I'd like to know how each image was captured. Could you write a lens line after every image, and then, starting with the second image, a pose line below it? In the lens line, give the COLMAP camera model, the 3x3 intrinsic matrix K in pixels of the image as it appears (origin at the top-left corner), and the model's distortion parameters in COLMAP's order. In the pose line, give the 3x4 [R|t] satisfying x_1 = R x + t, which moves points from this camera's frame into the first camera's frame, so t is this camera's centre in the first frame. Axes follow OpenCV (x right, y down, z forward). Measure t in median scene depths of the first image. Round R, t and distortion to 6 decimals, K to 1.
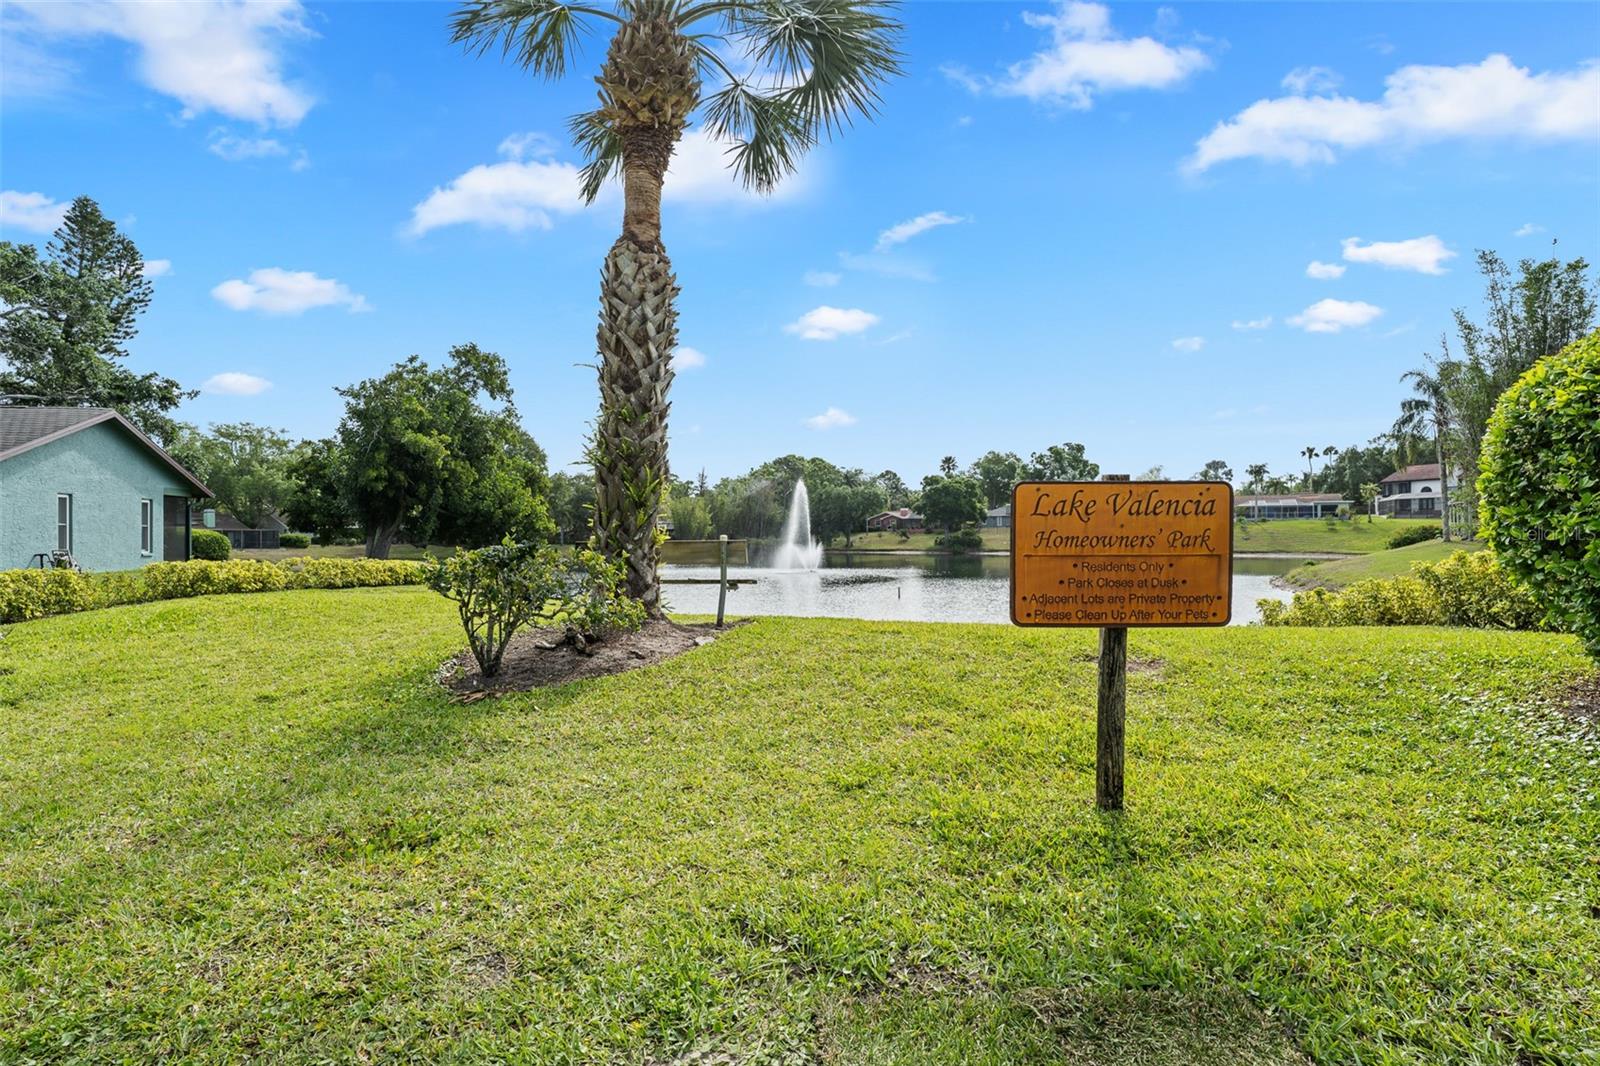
lens RADIAL K [[783.6, 0, 796.6], [0, 783.6, 532.0], [0, 0, 1]] dist [0.002545, -0.000490]
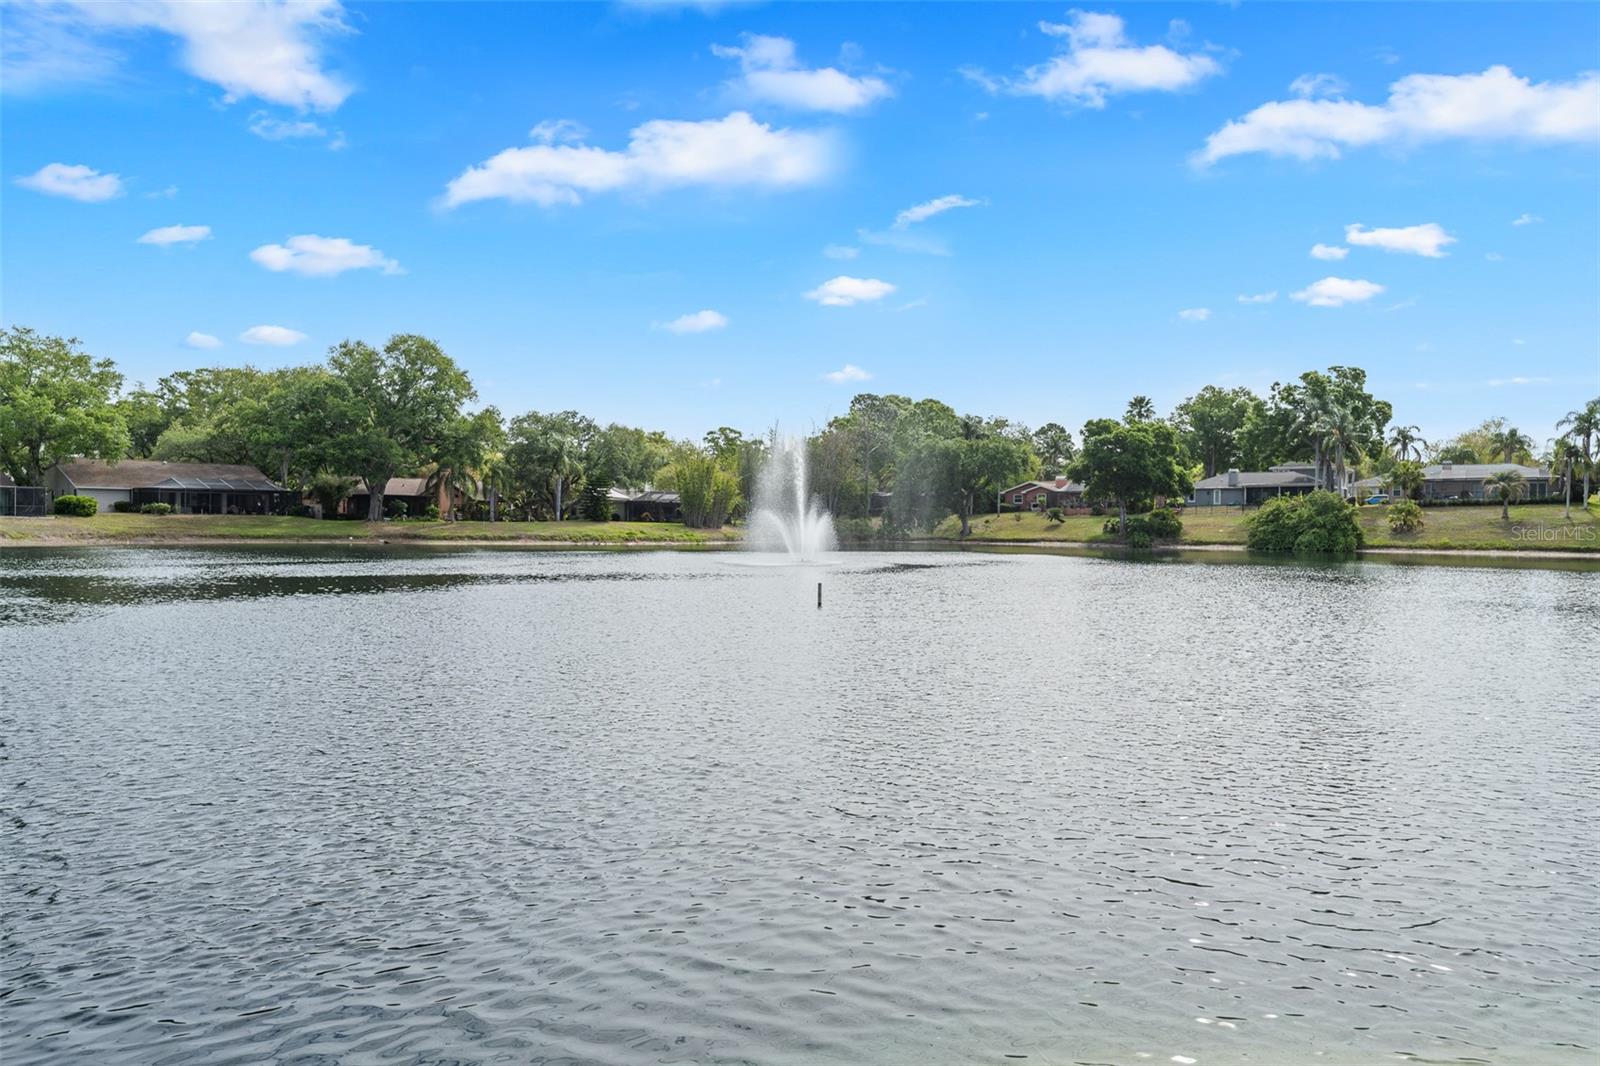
lens RADIAL K [[1072.5, 0, 800.1], [0, 1072.5, 531.2], [0, 0, 1]] dist [-0.004046, 0.000439]
pose [[0.989522, 0.014687, -0.143635, 0.064141], [-0.013685, 0.999875, 0.007959, 0.012094], [0.143734, -0.005910, 0.989599, 0.139176]]
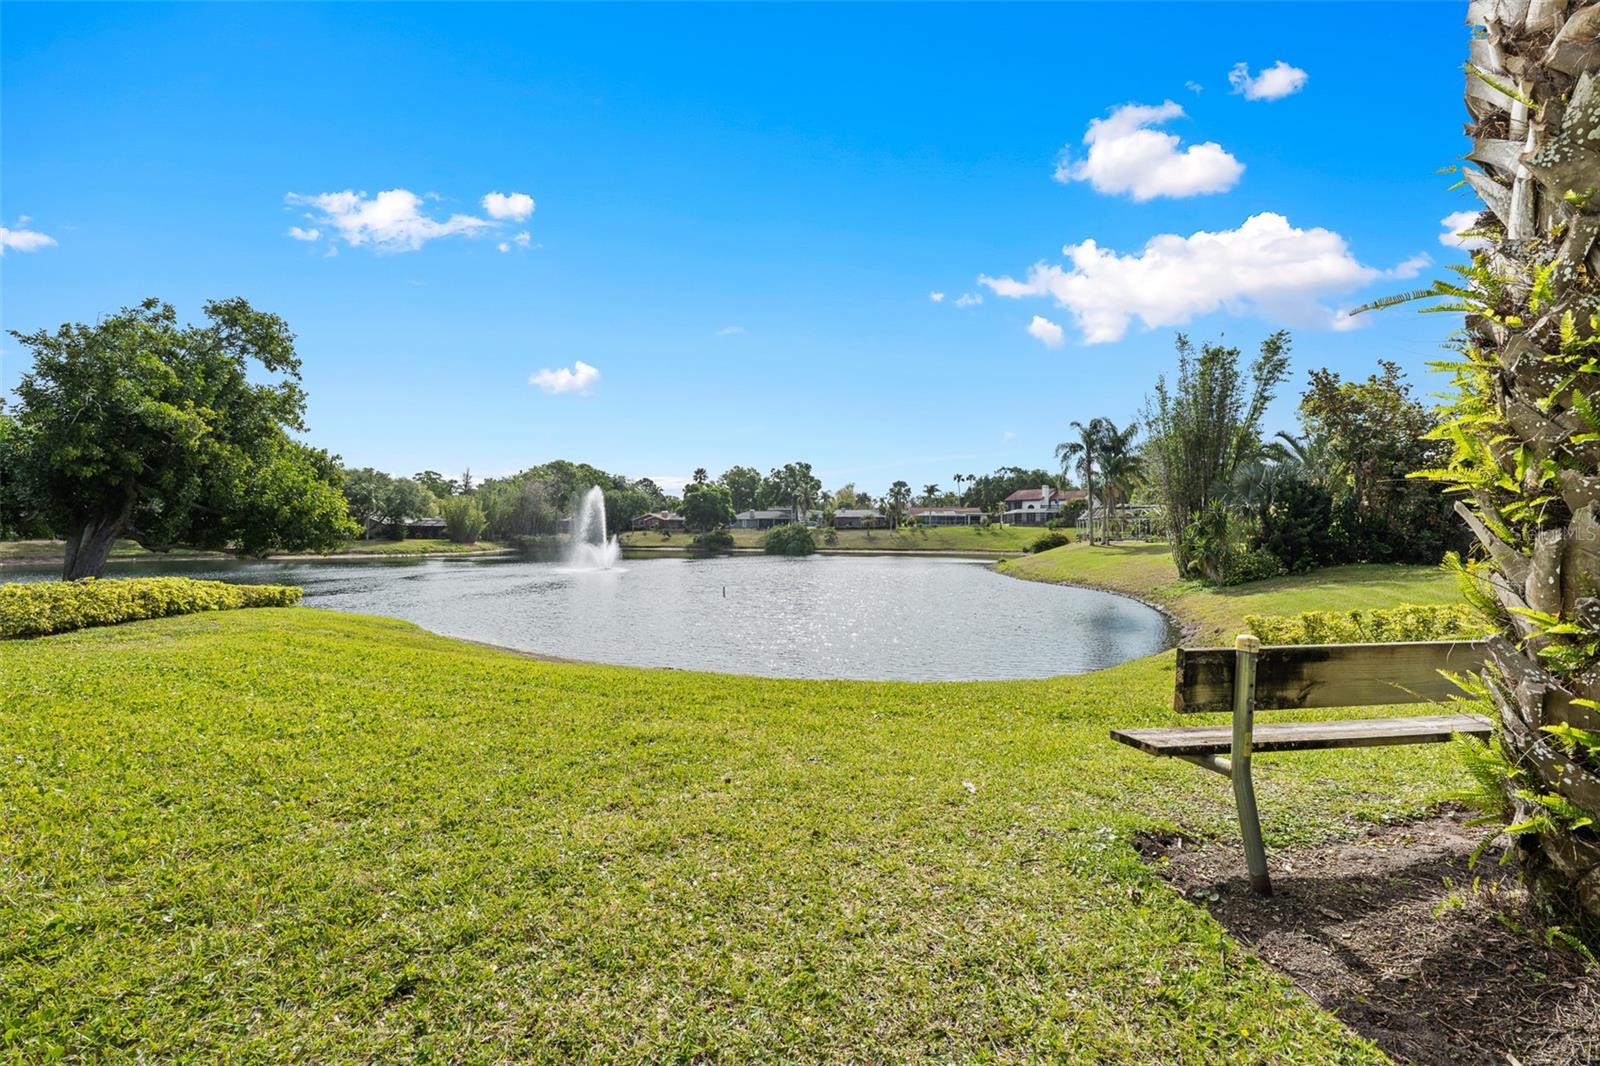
lens RADIAL K [[639.6, 0, 798.6], [0, 639.6, 544.1], [0, 0, 1]] dist [-0.007447, -0.000696]
pose [[0.930937, 0.004709, 0.365150, -0.029842], [-0.012602, 0.999736, 0.019236, -0.001931], [-0.364963, -0.022509, 0.930750, 0.045304]]
